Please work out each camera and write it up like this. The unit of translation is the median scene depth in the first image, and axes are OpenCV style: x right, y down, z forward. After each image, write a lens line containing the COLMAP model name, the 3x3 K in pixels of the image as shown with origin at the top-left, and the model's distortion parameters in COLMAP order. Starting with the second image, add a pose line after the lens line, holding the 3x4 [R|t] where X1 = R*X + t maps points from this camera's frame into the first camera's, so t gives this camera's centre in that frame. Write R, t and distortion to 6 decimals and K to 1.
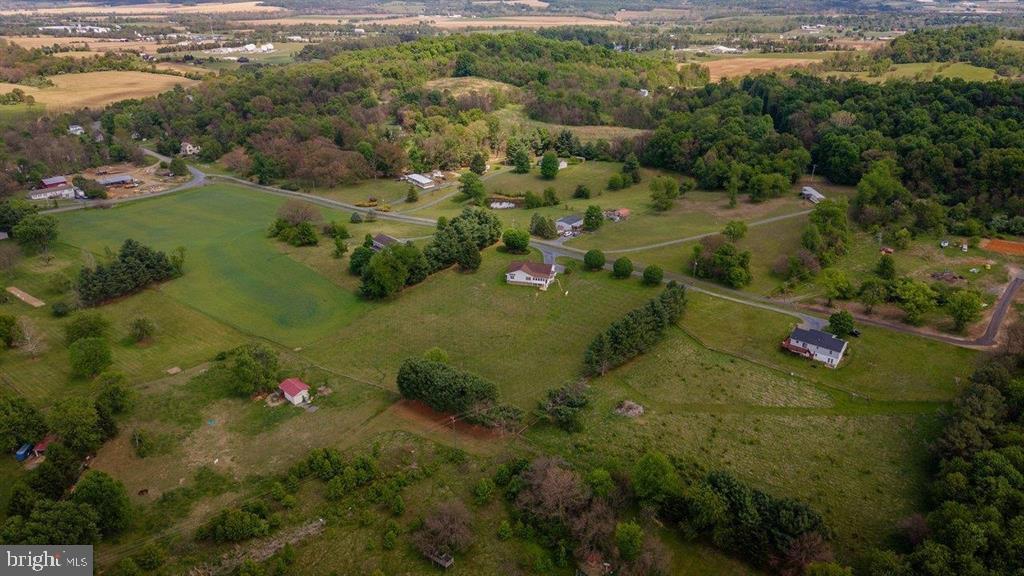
lens RADIAL K [[705.2, 0, 512.0], [0, 705.2, 288.0], [0, 0, 1]] dist [0.005436, -0.002568]
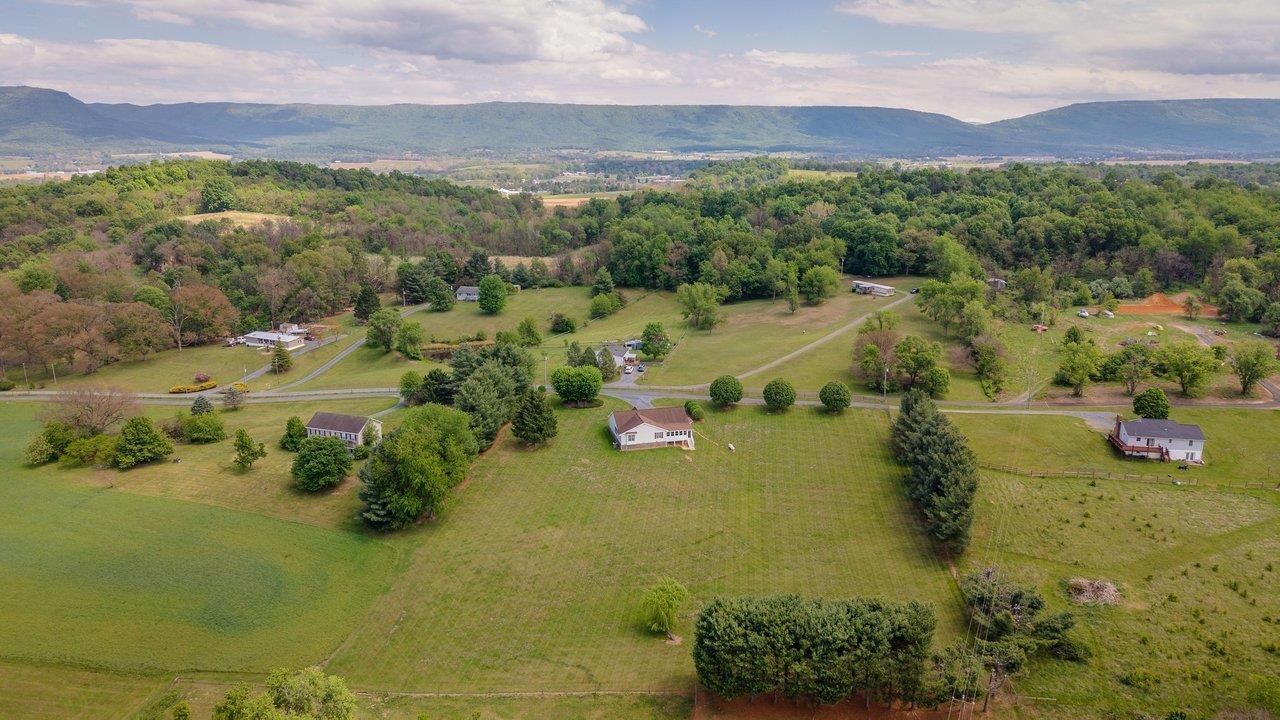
lens RADIAL K [[865.4, 0, 658.8], [0, 865.4, 357.8], [0, 0, 1]] dist [0.019940, -0.026276]
pose [[0.870063, -0.119687, 0.478189, -0.242310], [0.194794, 0.974601, -0.110492, 0.001635], [-0.452819, 0.189284, 0.871279, 0.295214]]
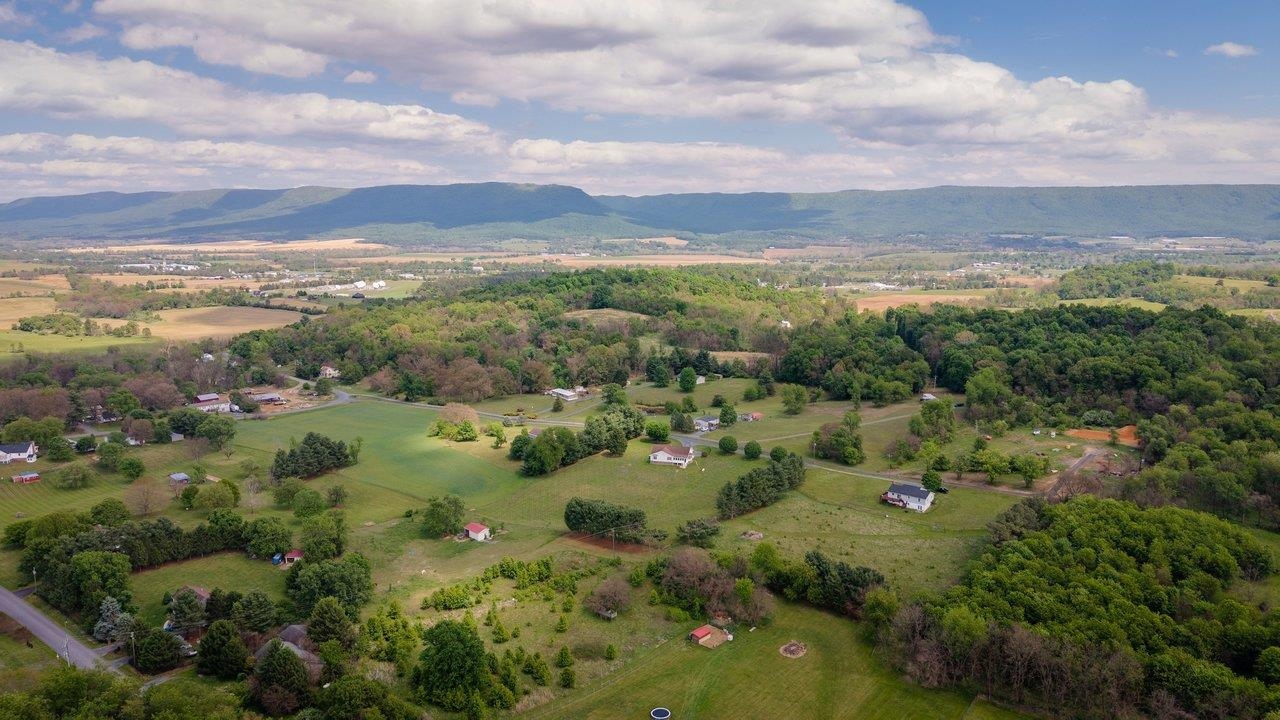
lens RADIAL K [[875.5, 0, 640.0], [0, 875.5, 360.0], [0, 0, 1]] dist [0.024992, -0.037638]
pose [[0.999980, 0.000284, -0.006297, -0.012047], [-0.001823, 0.969293, -0.245903, 0.141502], [0.006034, 0.245909, 0.969274, -0.324981]]
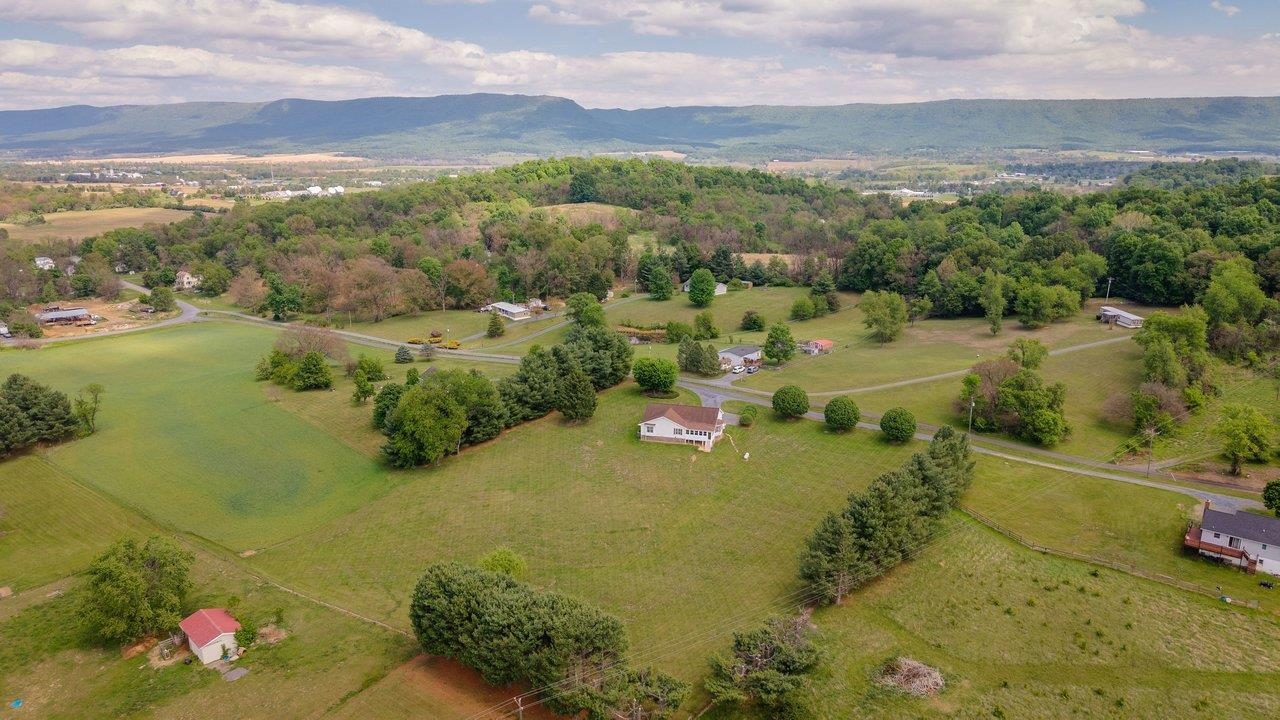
lens RADIAL K [[875.5, 0, 640.0], [0, 875.5, 360.0], [0, 0, 1]] dist [0.024992, -0.037638]
pose [[0.999998, 0.000773, -0.001869, -0.005057], [-0.001063, 0.987070, -0.160286, 0.033695], [0.001721, 0.160288, 0.987069, 0.225831]]
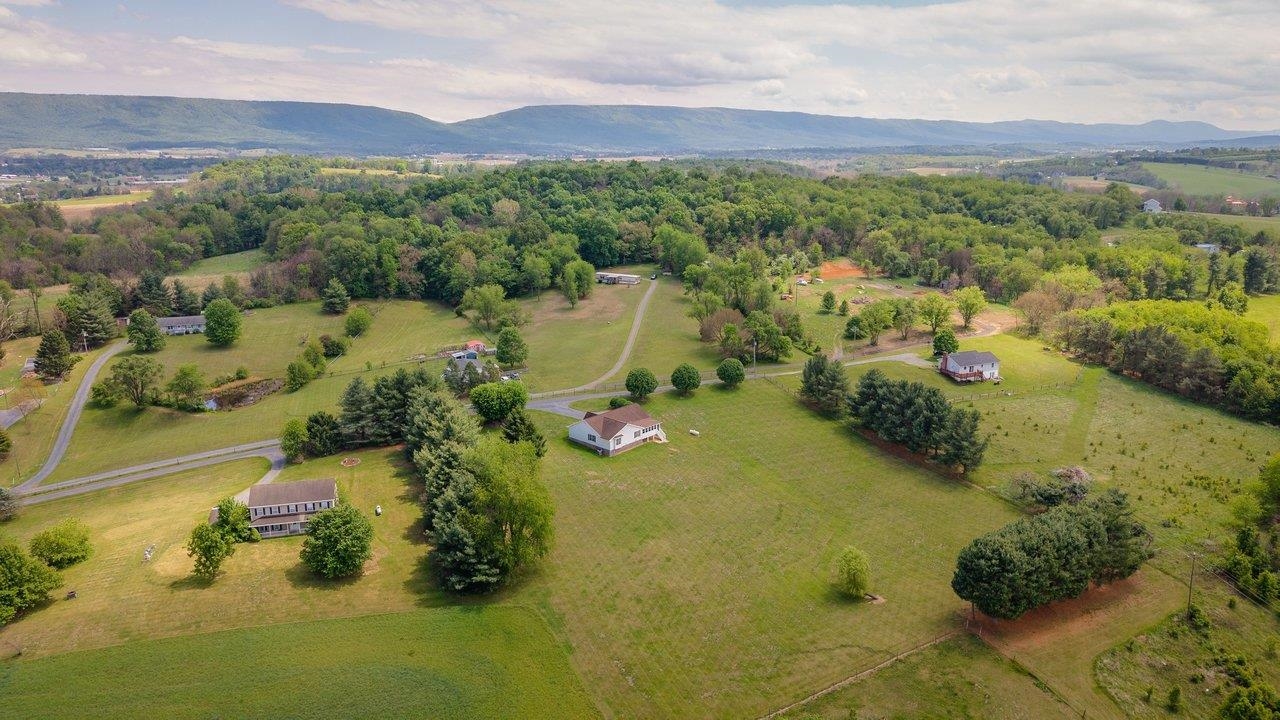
lens RADIAL K [[847.5, 0, 660.2], [0, 847.5, 334.6], [0, 0, 1]] dist [0.026936, -0.030894]
pose [[0.449619, -0.198526, 0.870879, -0.440829], [0.349055, 0.936511, 0.033277, -0.084670], [-0.822194, 0.289022, 0.490370, 0.489954]]
